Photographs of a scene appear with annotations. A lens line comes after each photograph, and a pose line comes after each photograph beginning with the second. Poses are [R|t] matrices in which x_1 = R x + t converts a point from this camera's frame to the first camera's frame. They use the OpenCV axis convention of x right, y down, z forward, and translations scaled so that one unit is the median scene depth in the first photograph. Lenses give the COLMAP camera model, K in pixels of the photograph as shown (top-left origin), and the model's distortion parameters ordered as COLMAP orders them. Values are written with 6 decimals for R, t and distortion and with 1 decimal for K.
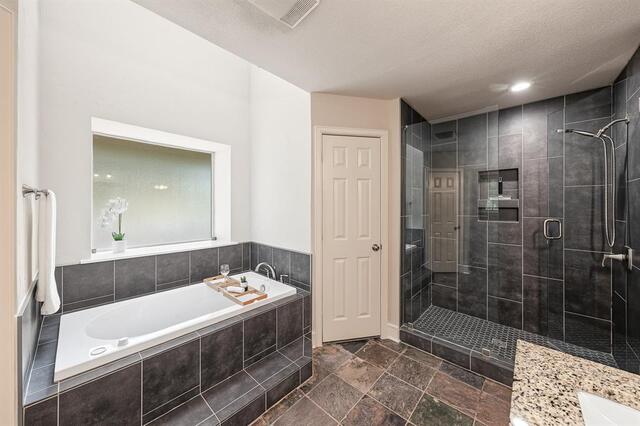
lens RADIAL K [[229.0, 0, 324.9], [0, 229.0, 205.2], [0, 0, 1]] dist [-0.000319, 0.000154]
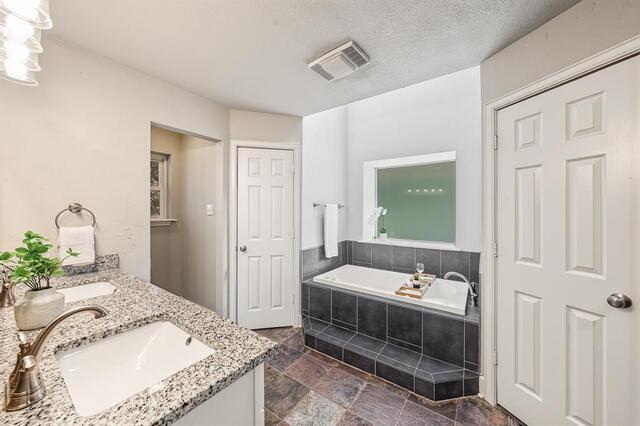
lens RADIAL K [[234.1, 0, 320.5], [0, 234.1, 212.2], [0, 0, 1]] dist [0.000868, 0.000065]
pose [[0.112915, -0.000440, -0.993605, 0.770472], [-0.000419, 1.000000, -0.000491, 0.009720], [0.993605, 0.000471, 0.112915, 0.442033]]
